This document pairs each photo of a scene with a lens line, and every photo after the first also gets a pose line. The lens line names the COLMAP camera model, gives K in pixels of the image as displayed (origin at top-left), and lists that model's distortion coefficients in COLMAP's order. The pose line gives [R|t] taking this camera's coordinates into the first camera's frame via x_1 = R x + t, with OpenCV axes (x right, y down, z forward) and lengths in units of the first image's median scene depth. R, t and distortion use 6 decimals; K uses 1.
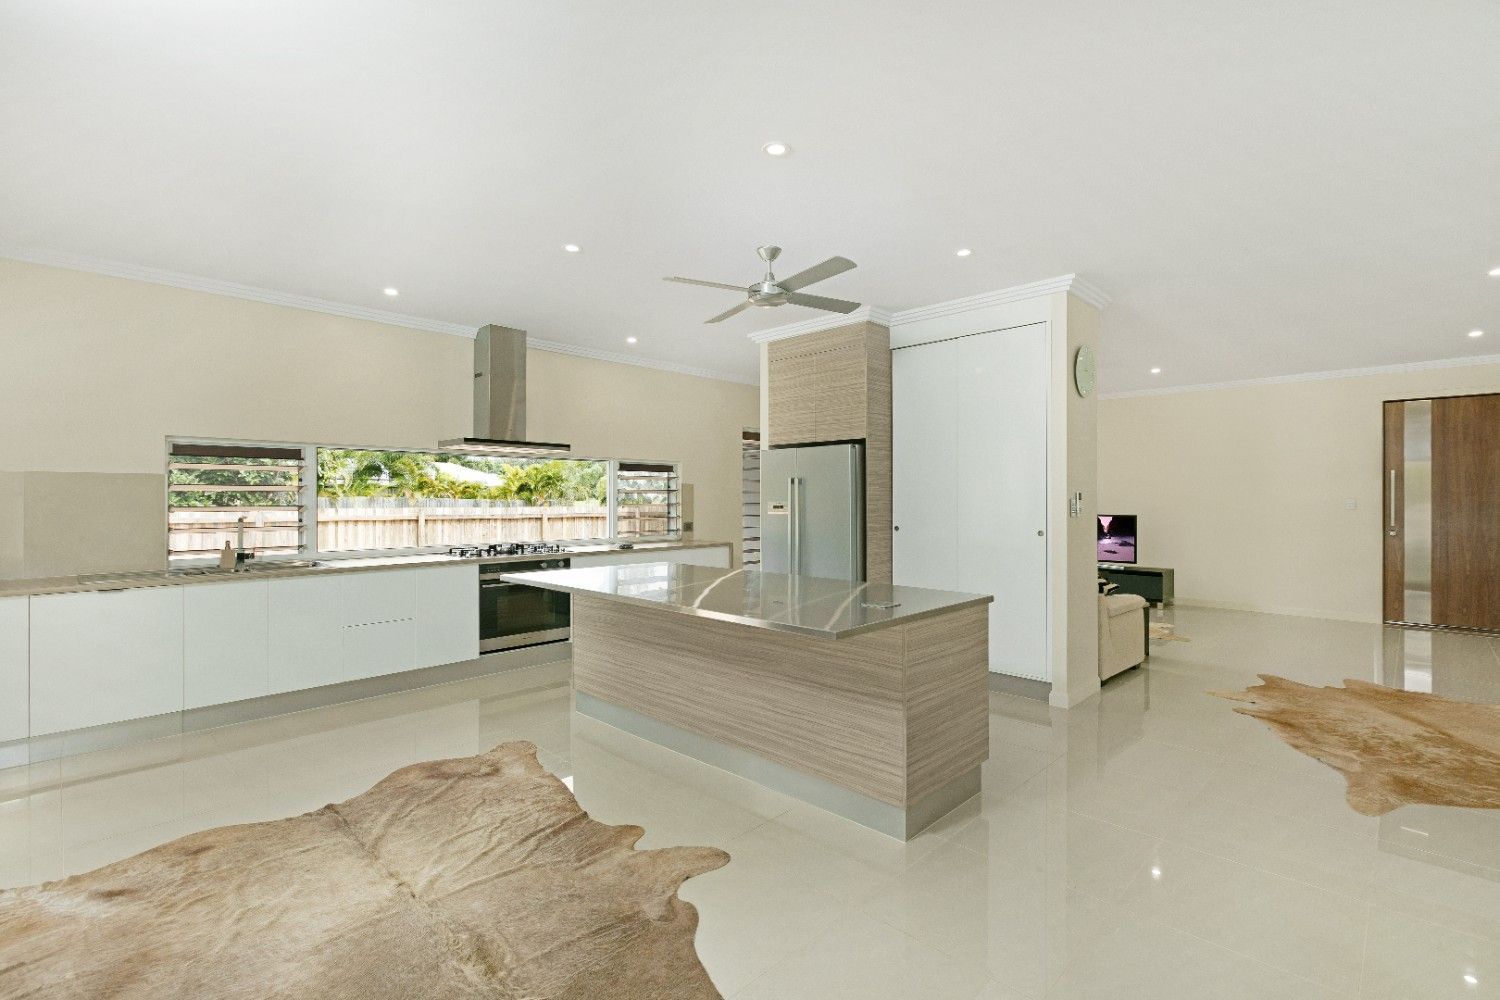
lens RADIAL K [[677.7, 0, 750.0], [0, 677.7, 500.0], [0, 0, 1]] dist [0.001675, 0.000267]
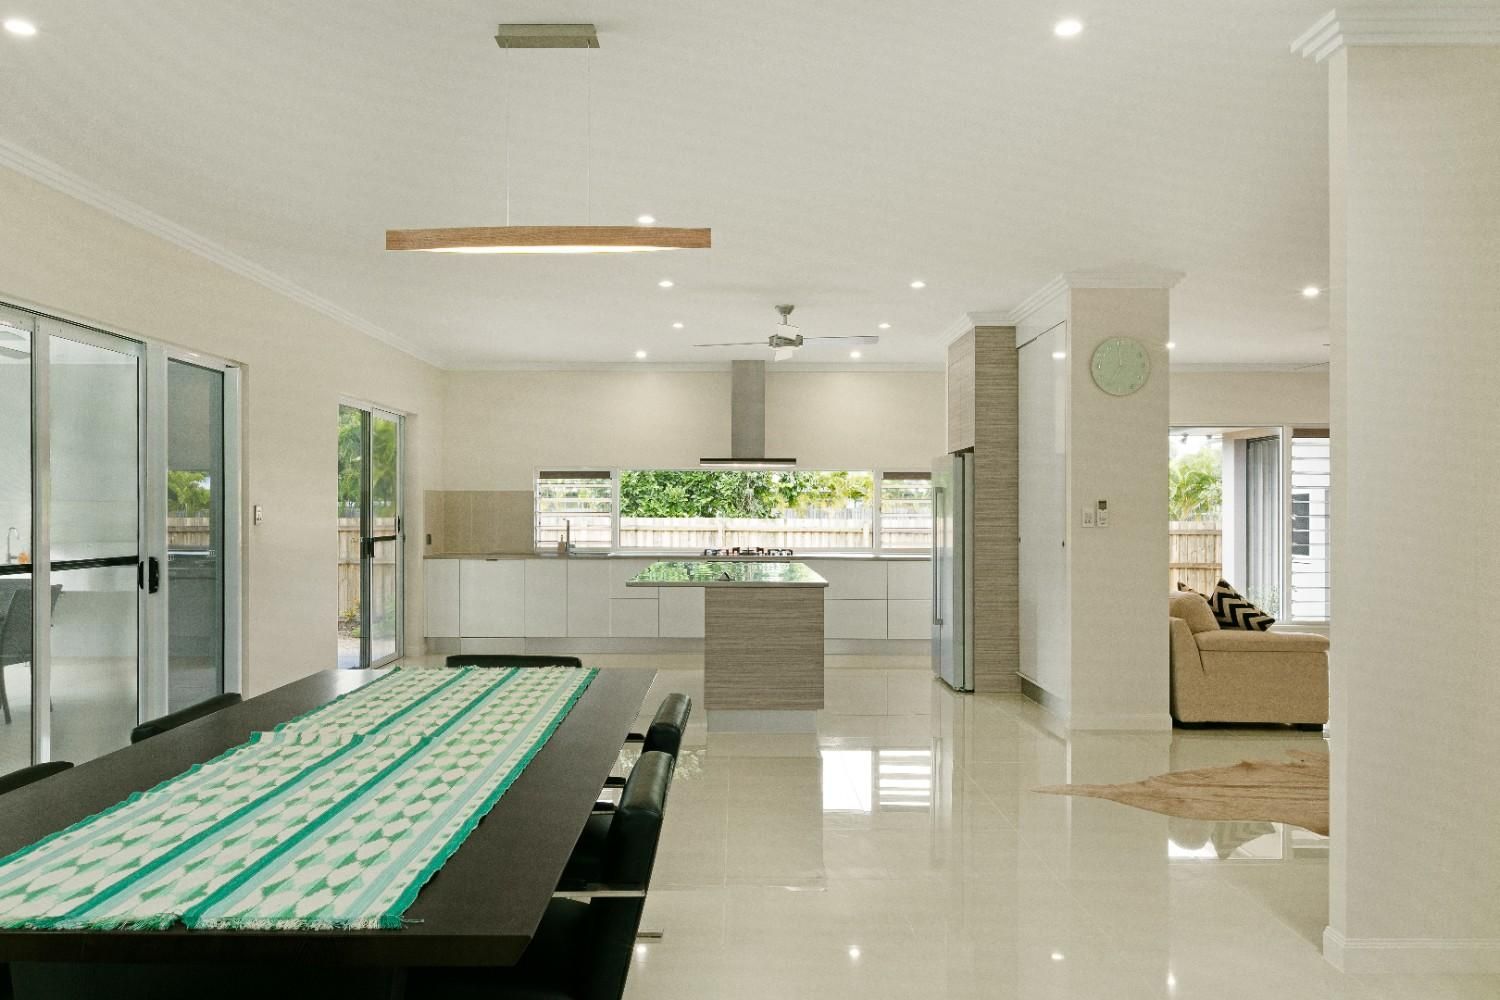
lens RADIAL K [[1067.7, 0, 750.0], [0, 1067.7, 500.0], [0, 0, 1]] dist [-0.000217, -0.000105]
pose [[0.704845, -0.003880, -0.709351, 1.073906], [-0.005599, 0.999923, -0.011032, 0.005821], [0.709339, 0.011748, 0.704769, -0.327184]]
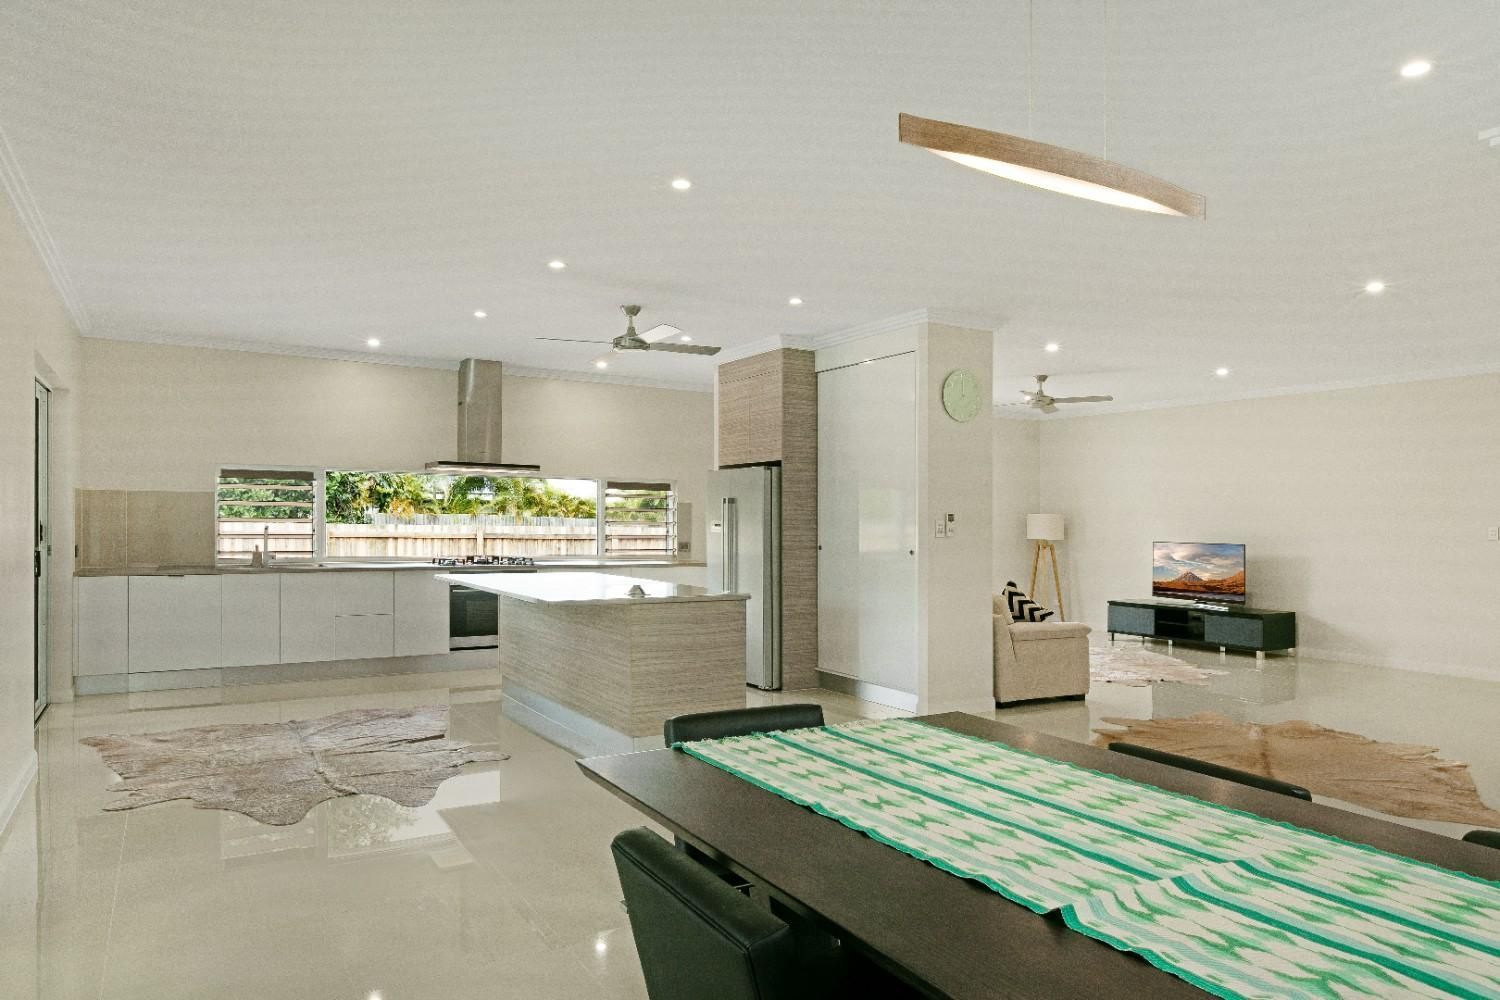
lens RADIAL K [[941.0, 0, 751.0], [0, 941.0, 518.2], [0, 0, 1]] dist [0.025849, 0.000332]
pose [[0.968819, 0.012144, -0.247470, 0.505083], [-0.013739, 0.999894, -0.004722, 0.005978], [0.247386, 0.007975, 0.968884, -0.433608]]
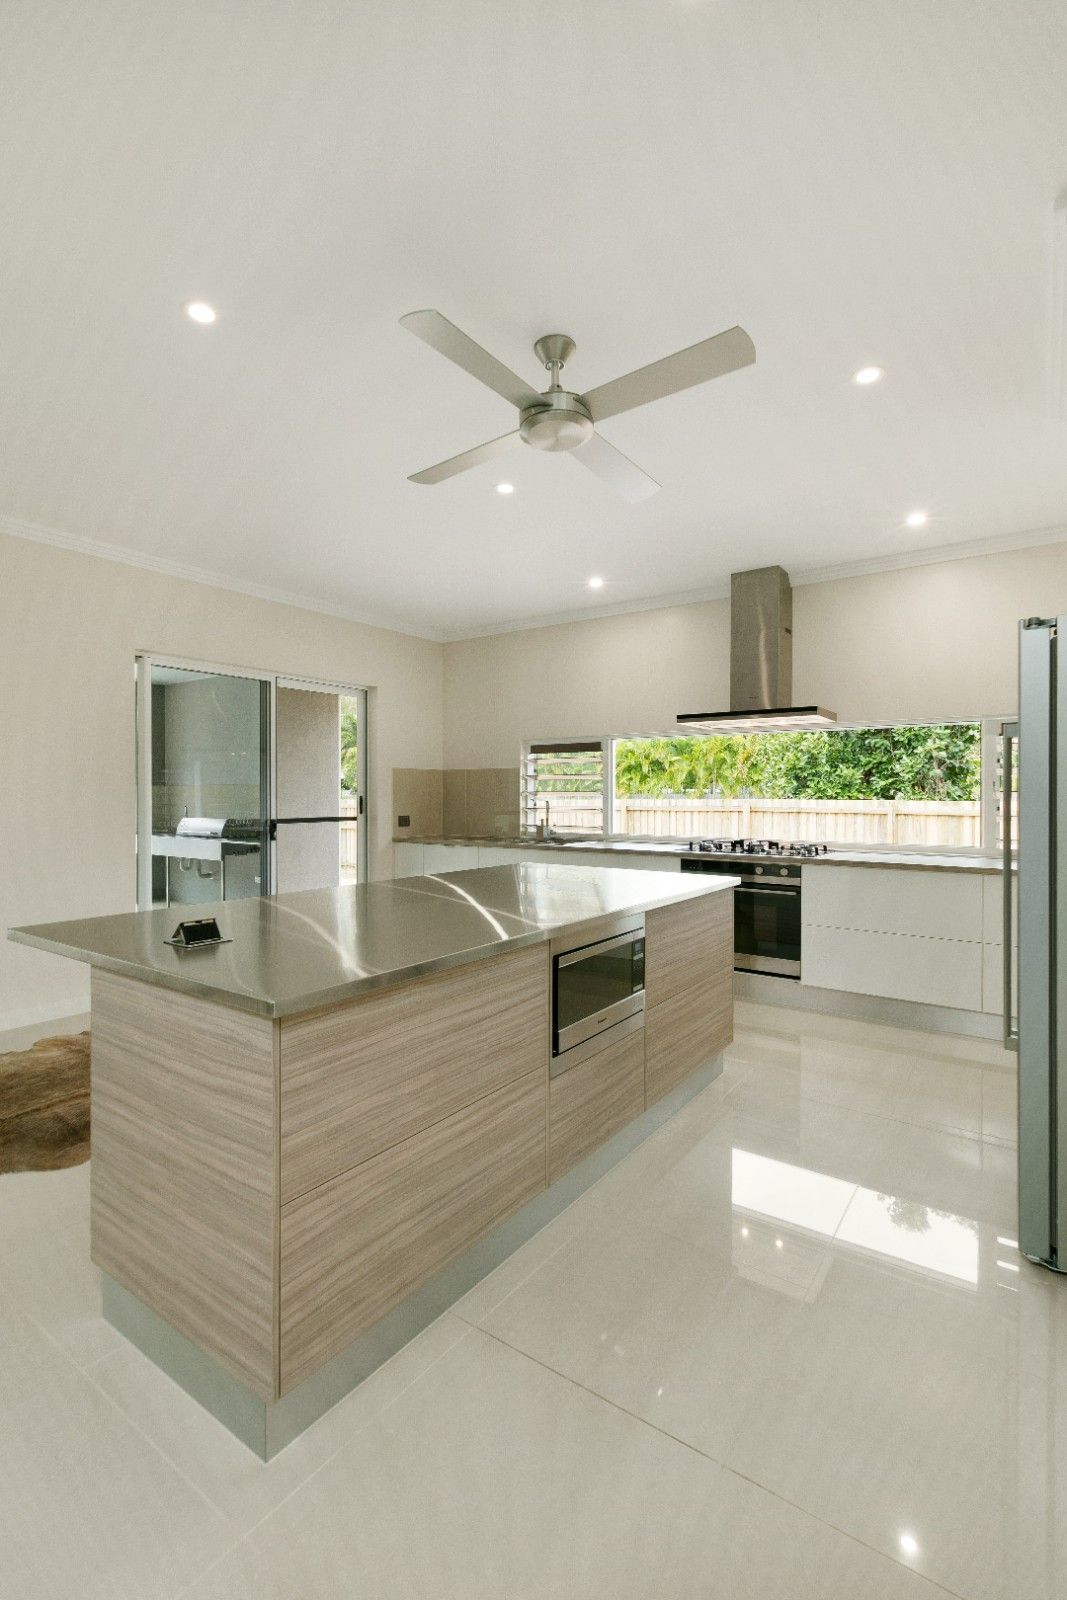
lens RADIAL K [[722.9, 0, 533.5], [0, 722.9, 800.0], [0, 0, 1]] dist [0.001675, 0.000267]
pose [[0.157226, 0.008794, -0.987523, 0.508939], [-0.004743, 0.999956, 0.008149, 0.013209], [0.987551, 0.003403, 0.157261, 0.695397]]
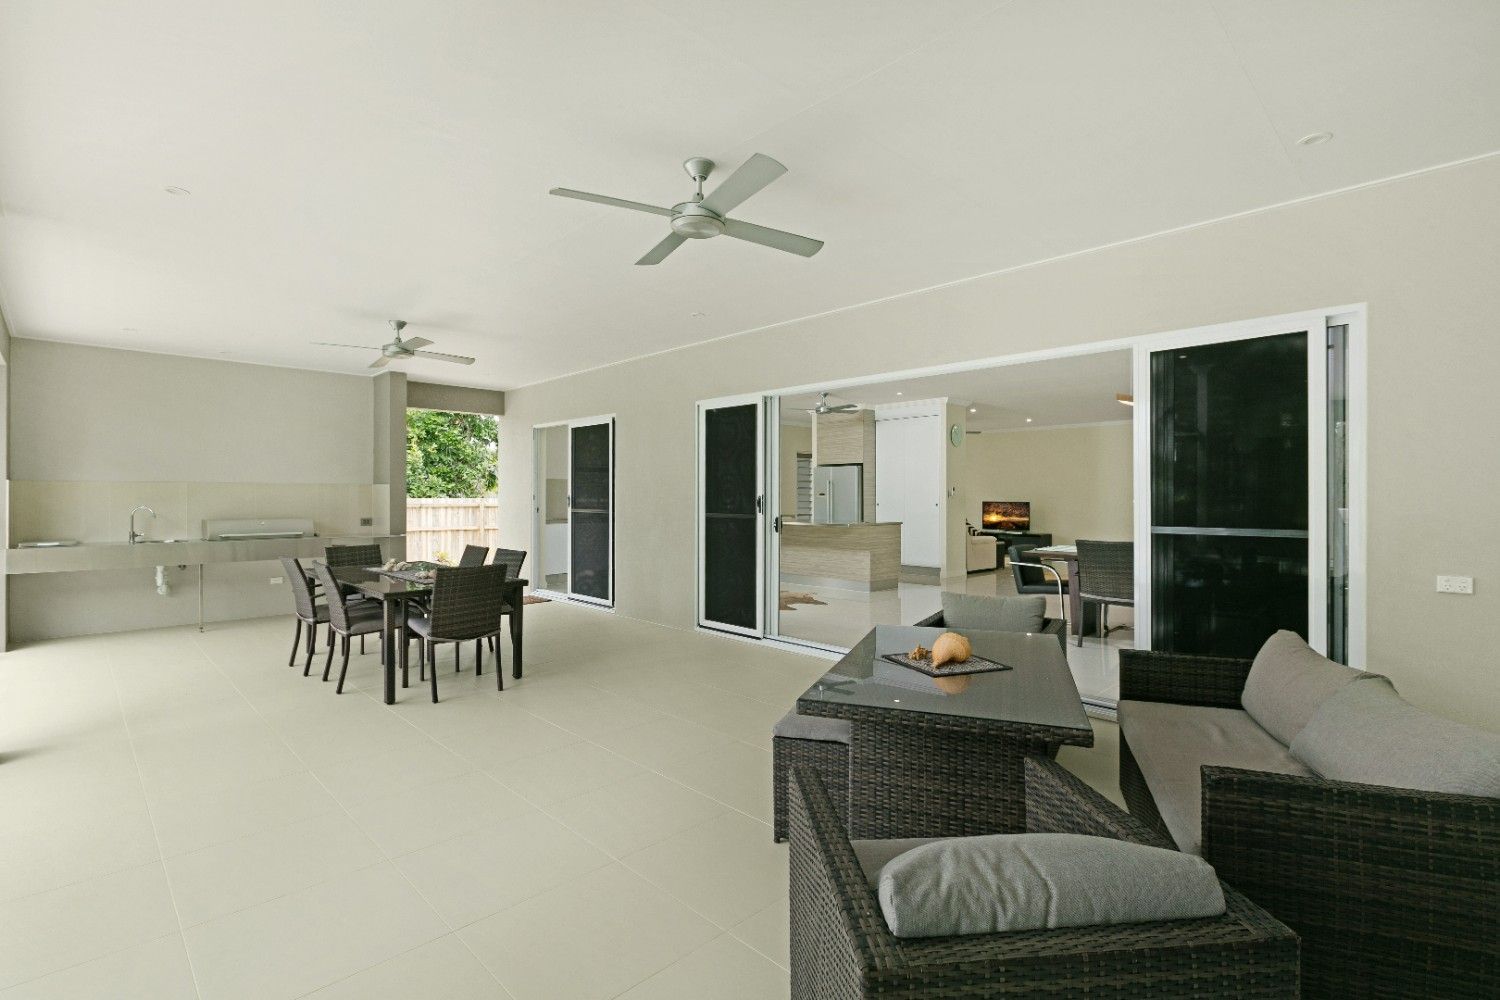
lens RADIAL K [[677.7, 0, 750.0], [0, 677.7, 500.0], [0, 0, 1]] dist [0.001675, 0.000267]
pose [[0.999709, 0.001229, -0.024083, -0.148566], [-0.001192, 0.999998, 0.001547, 0.027454], [0.024085, -0.001517, 0.999709, -1.253569]]
